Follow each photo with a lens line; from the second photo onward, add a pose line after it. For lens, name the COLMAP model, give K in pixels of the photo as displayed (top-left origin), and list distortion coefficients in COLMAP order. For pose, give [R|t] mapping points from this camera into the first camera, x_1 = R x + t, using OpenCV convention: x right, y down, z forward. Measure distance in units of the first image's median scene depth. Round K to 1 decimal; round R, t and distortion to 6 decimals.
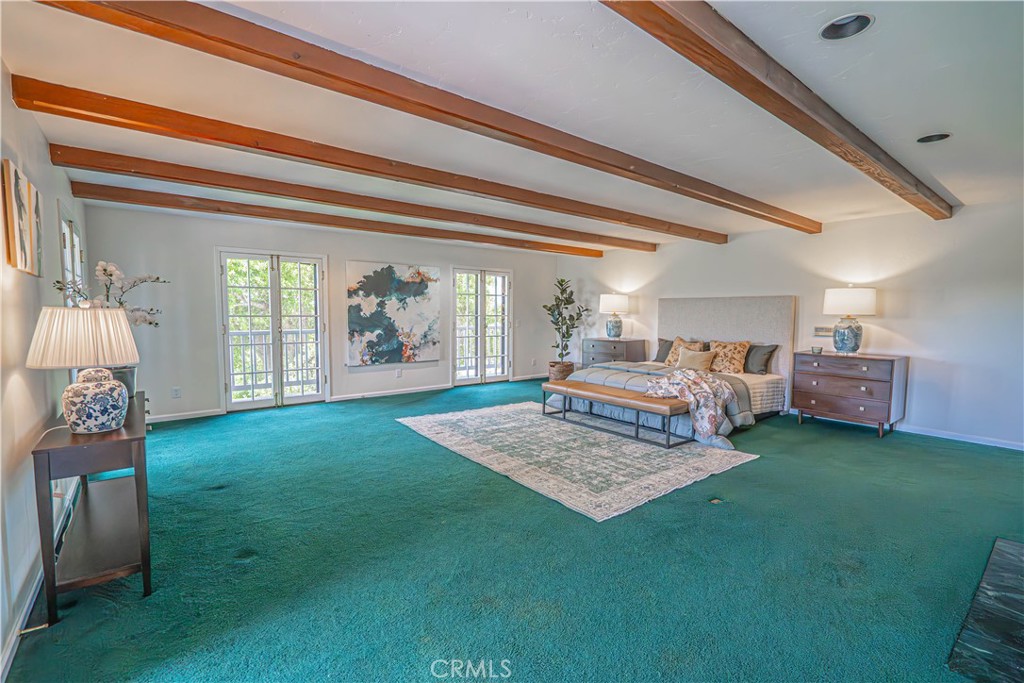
lens RADIAL K [[461.6, 0, 516.5], [0, 461.6, 339.7], [0, 0, 1]] dist [0.000803, 0.000772]
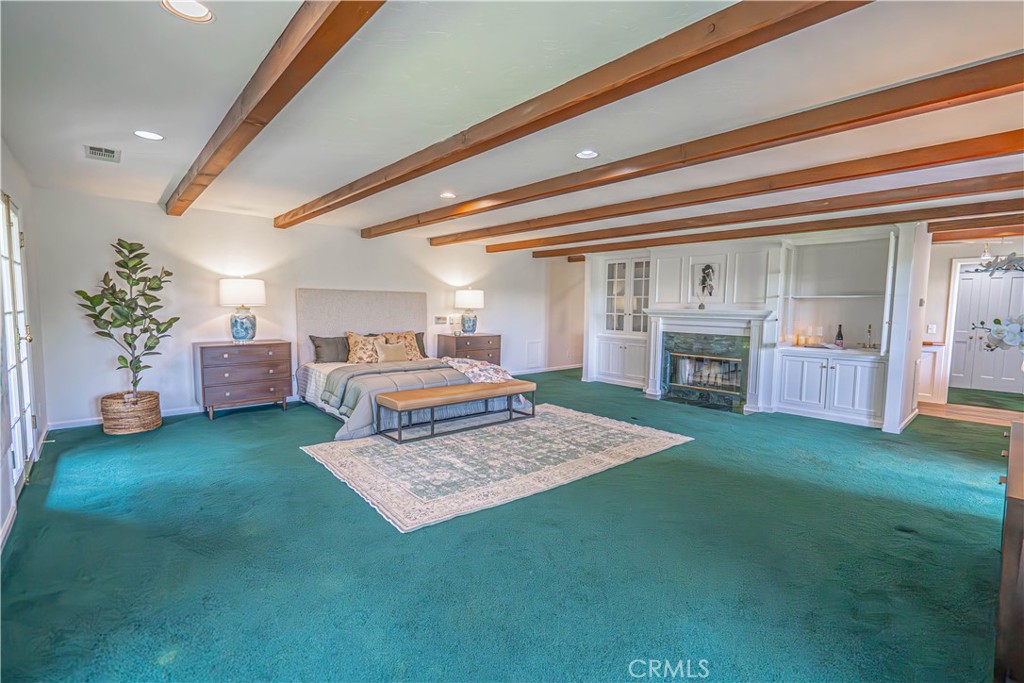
lens RADIAL K [[461.6, 0, 515.7], [0, 461.6, 345.8], [0, 0, 1]] dist [0.000803, 0.000772]
pose [[-0.051399, -0.090634, 0.994557, -0.839982], [0.046421, 0.994580, 0.093035, -0.070315], [-0.997599, 0.050950, -0.046913, 1.025873]]
